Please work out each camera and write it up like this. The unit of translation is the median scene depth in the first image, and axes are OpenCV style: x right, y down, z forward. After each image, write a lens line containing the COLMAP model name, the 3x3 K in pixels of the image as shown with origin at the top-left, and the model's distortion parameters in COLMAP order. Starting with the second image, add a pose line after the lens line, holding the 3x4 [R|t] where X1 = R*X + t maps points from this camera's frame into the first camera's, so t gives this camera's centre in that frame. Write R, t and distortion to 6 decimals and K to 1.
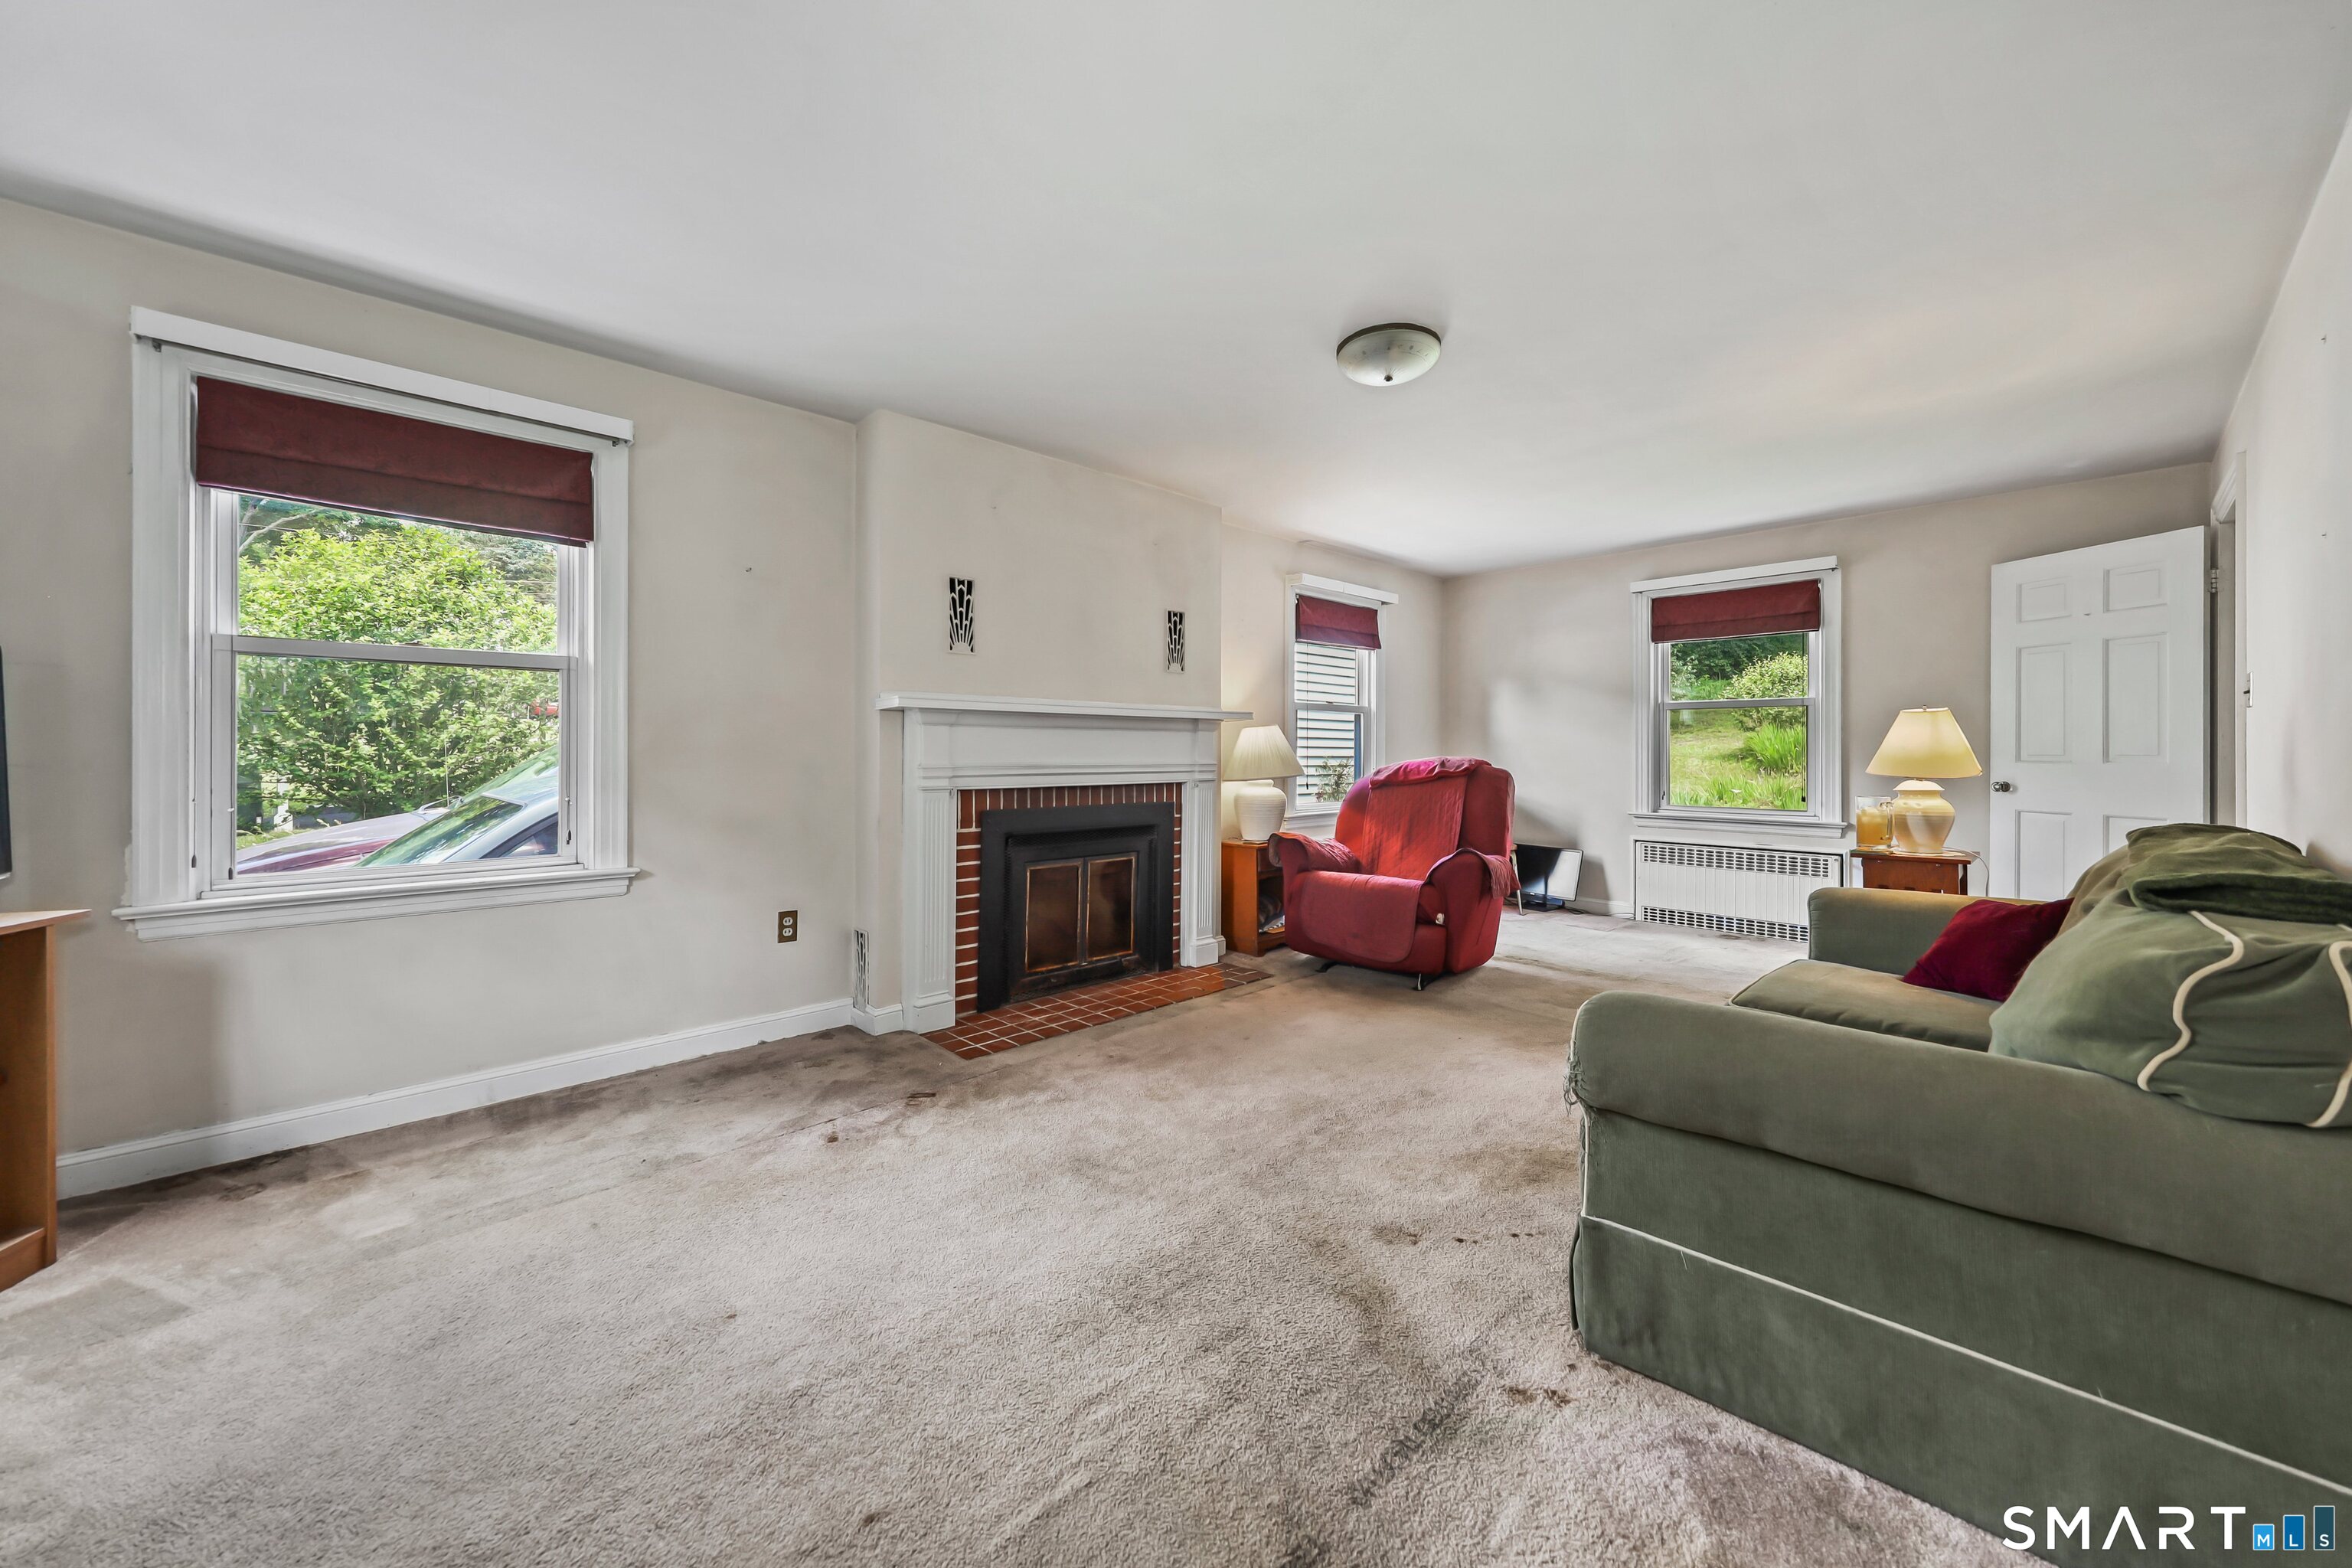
lens RADIAL K [[865.5, 0, 1162.5], [0, 865.5, 751.3], [0, 0, 1]] dist [0.000046, 0.000014]
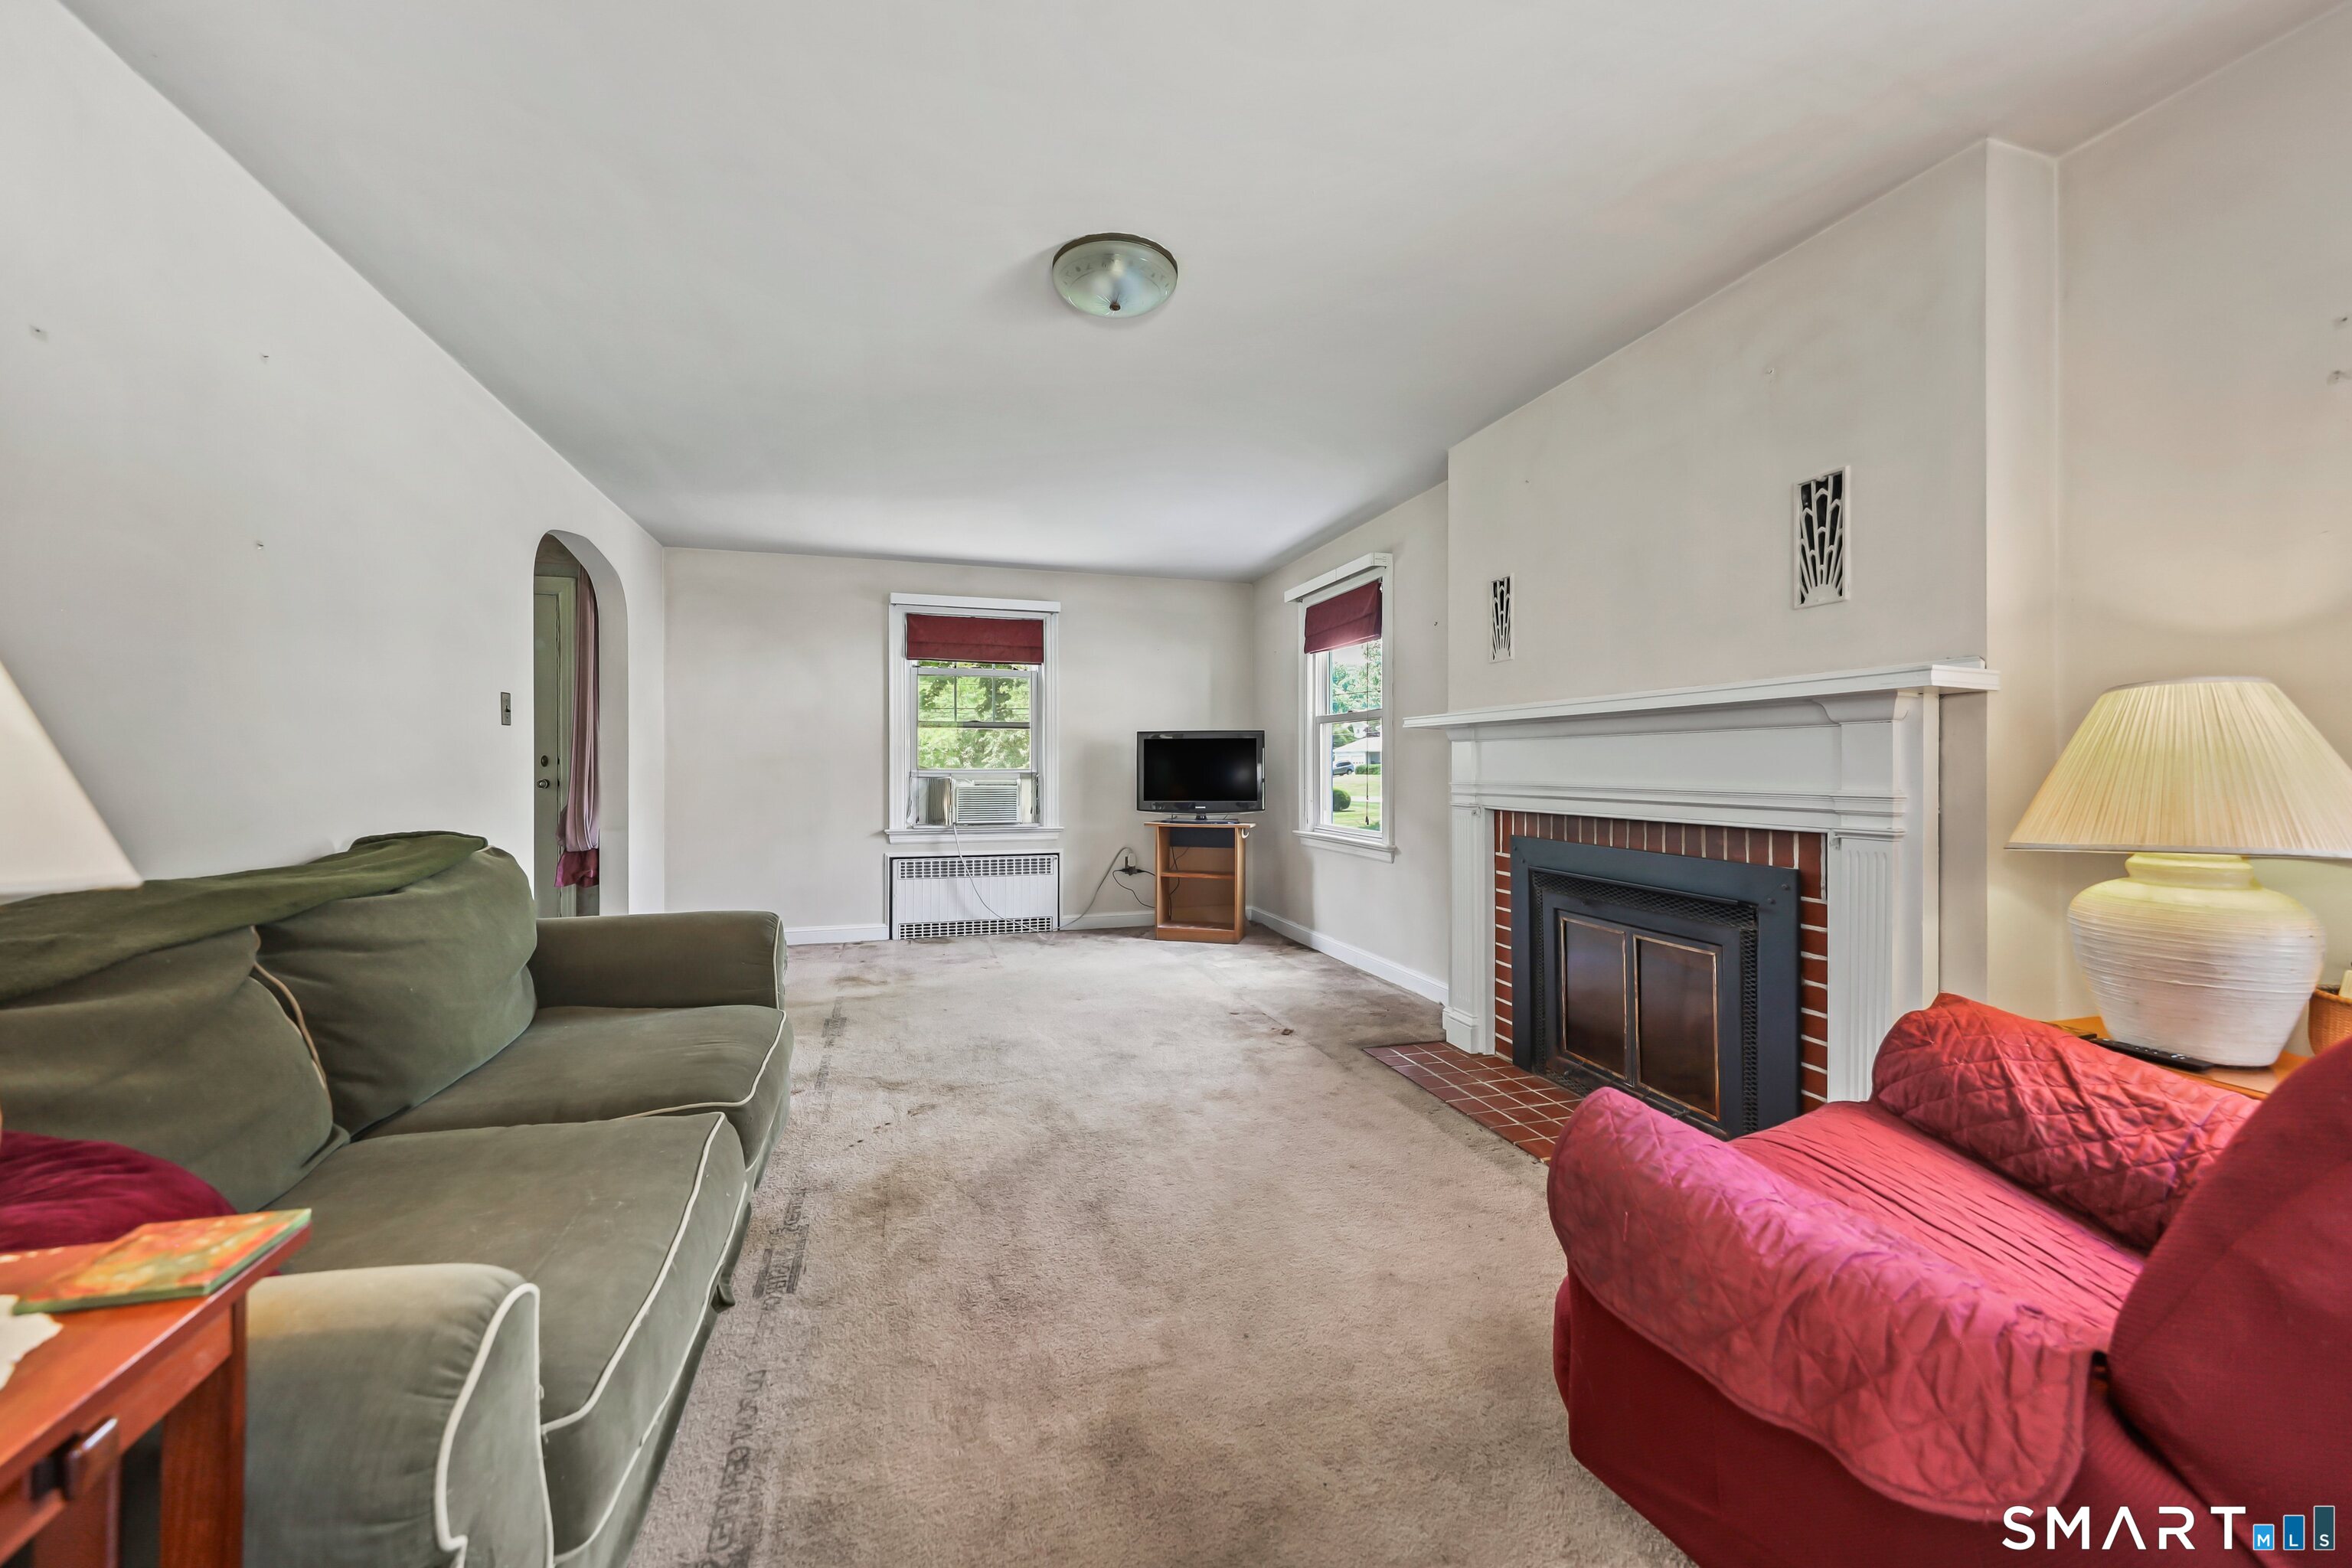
lens RADIAL K [[885.5, 0, 1170.6], [0, 885.5, 770.2], [0, 0, 1]] dist [0.000197, 0.000012]
pose [[-0.444411, 0.004254, -0.895813, 0.778720], [0.002110, 0.999991, 0.003701, -0.001376], [0.895821, -0.000246, -0.444416, 1.127107]]
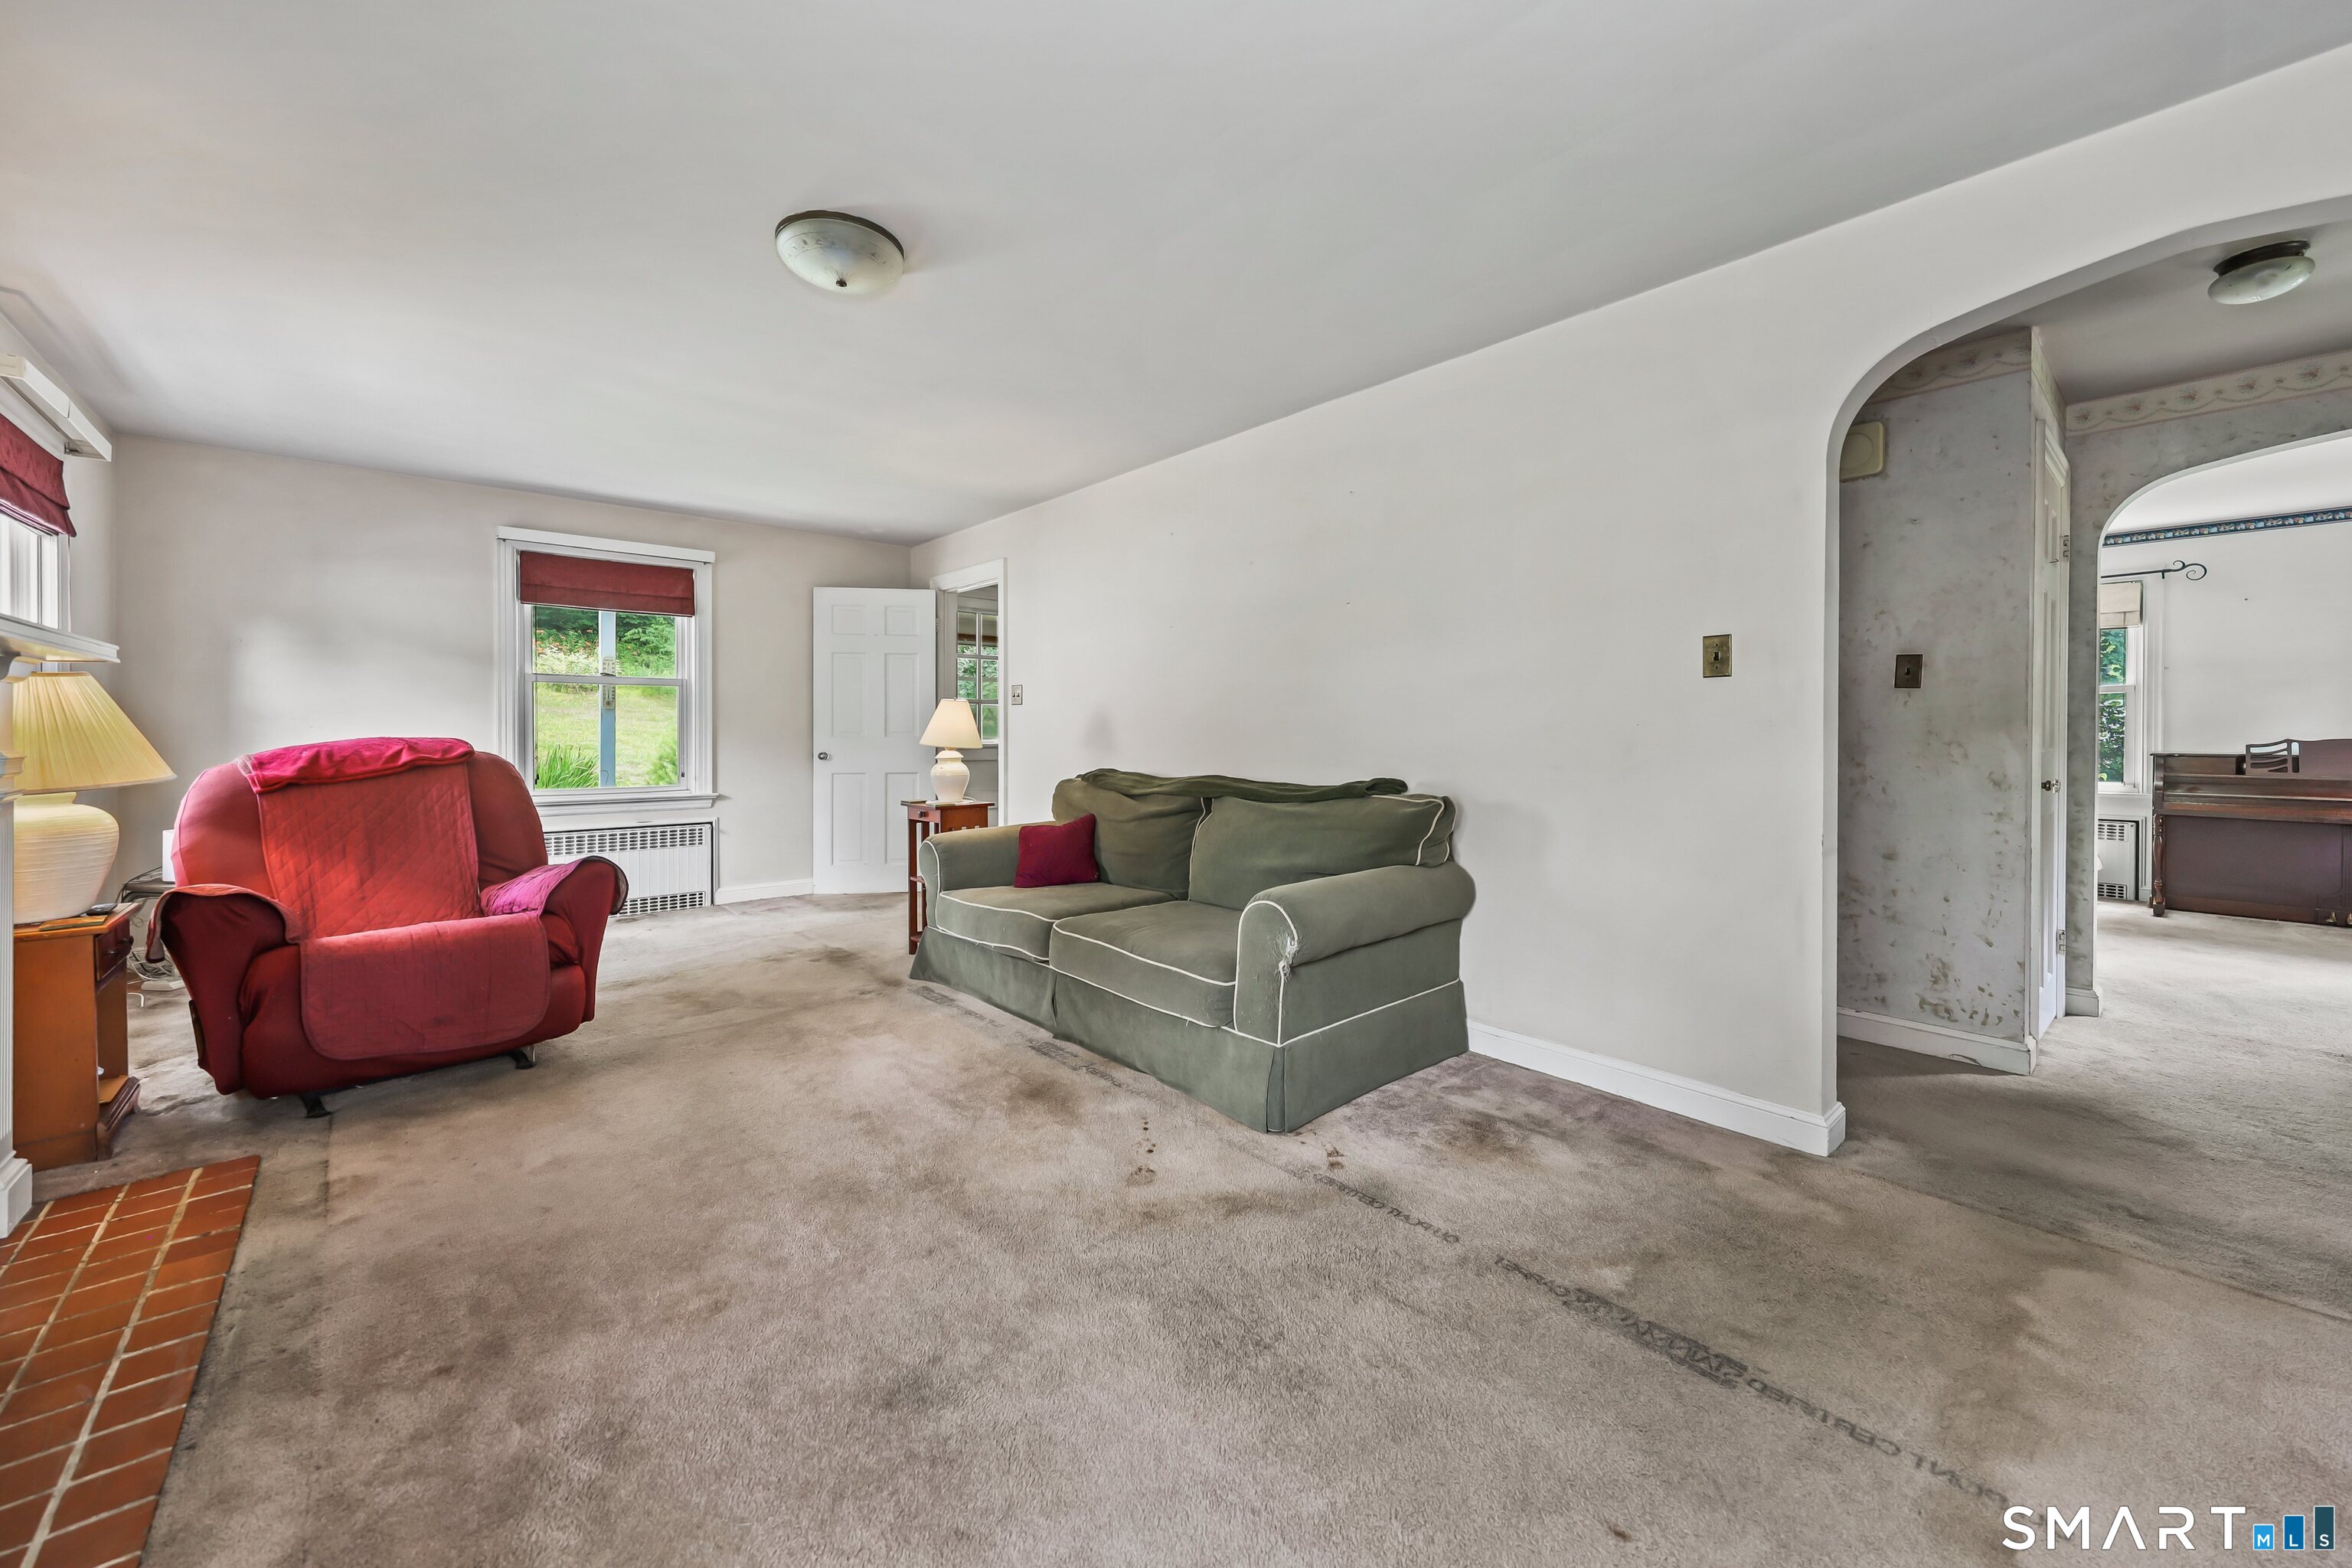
lens RADIAL K [[898.6, 0, 1166.8], [0, 898.6, 739.4], [0, 0, 1]] dist [0.000326, 0.000042]
pose [[0.038147, -0.010560, 0.999216, -0.474983], [-0.002186, 0.999941, 0.010652, -0.000493], [-0.999270, -0.002591, 0.038122, 0.518343]]
